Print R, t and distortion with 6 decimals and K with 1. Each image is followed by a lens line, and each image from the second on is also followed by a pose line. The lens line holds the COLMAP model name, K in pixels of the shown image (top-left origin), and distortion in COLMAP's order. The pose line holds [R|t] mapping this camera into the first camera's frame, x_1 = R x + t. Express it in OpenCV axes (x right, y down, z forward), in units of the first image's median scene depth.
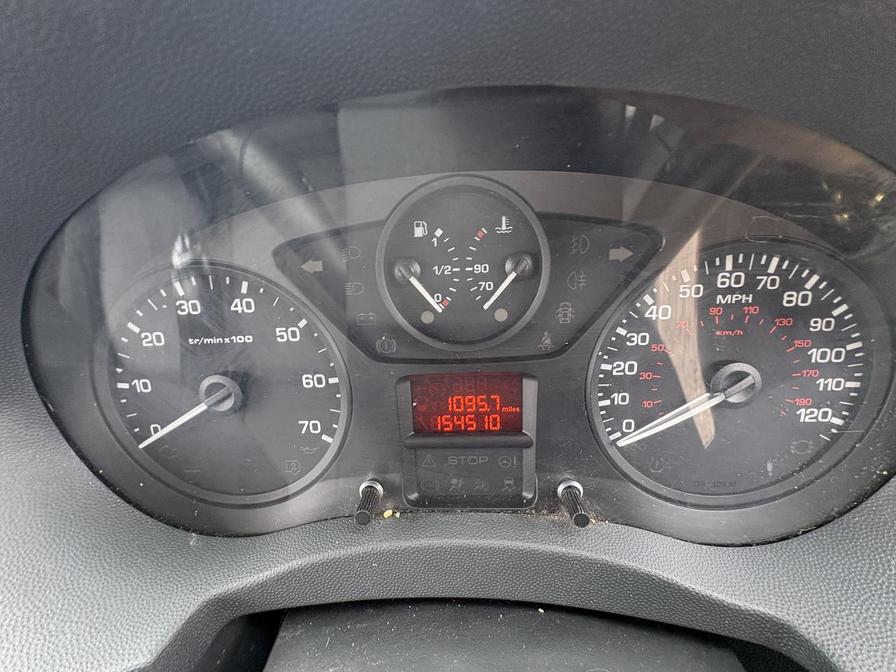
lens RADIAL K [[353.9, 0, 442.7], [0, 353.9, 333.5], [0, 0, 1]] dist [-0.003184, 0.001466]
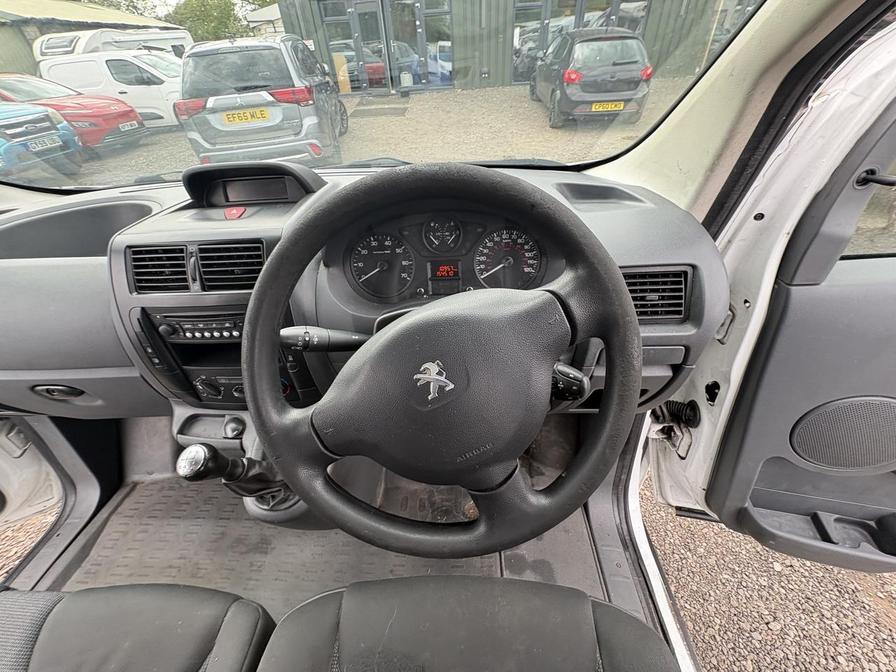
lens RADIAL K [[353.9, 0, 455.3], [0, 353.9, 334.0], [0, 0, 1]] dist [-0.003184, 0.001466]
pose [[0.999887, 0.000631, -0.015016, 0.261799], [0.001693, 0.988025, 0.154281, 0.329865], [0.014933, -0.154289, 0.987913, -3.172797]]
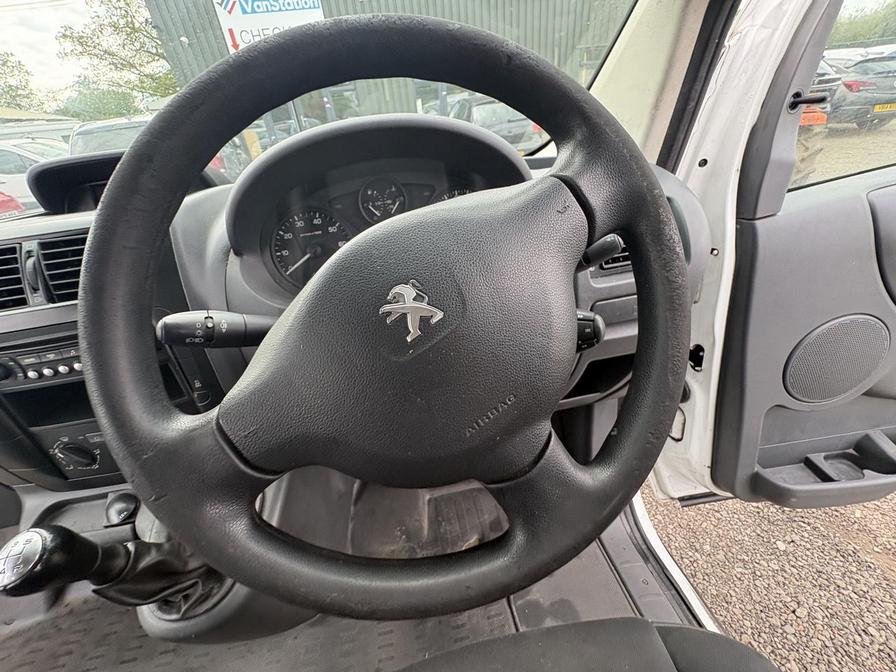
lens RADIAL K [[353.9, 0, 453.6], [0, 353.9, 332.7], [0, 0, 1]] dist [-0.003184, 0.001466]
pose [[0.978039, -0.151295, 0.143354, 0.033295], [0.149677, 0.988489, 0.022066, 1.070206], [-0.145042, -0.000125, 0.989425, -2.439866]]
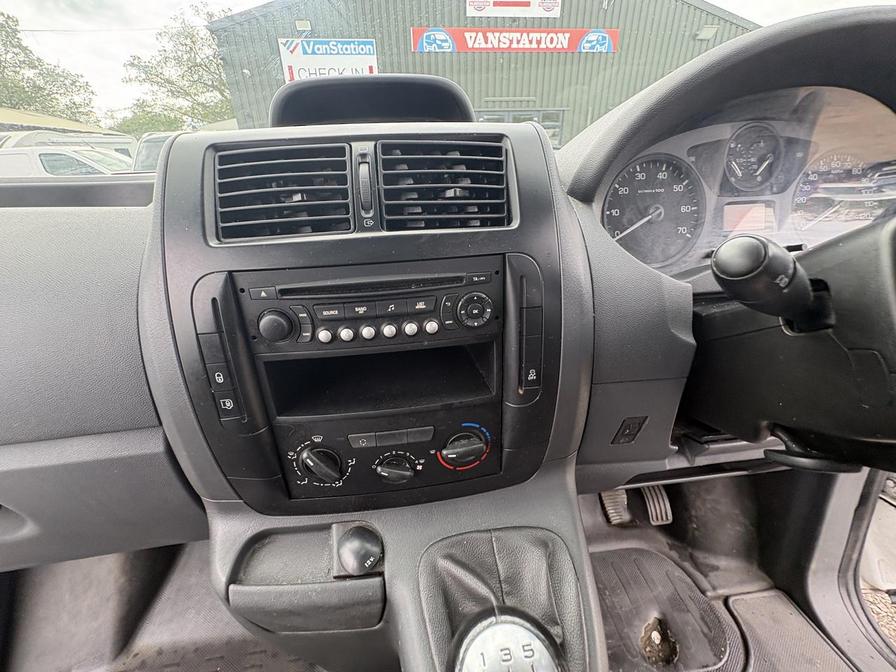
lens RADIAL K [[353.9, 0, 454.3], [0, 353.9, 333.1], [0, 0, 1]] dist [-0.003184, 0.001466]
pose [[0.989099, -0.047515, 0.139378, -2.441604], [0.058814, 0.995209, -0.078100, 1.135423], [-0.134999, 0.085446, 0.987155, -1.140419]]
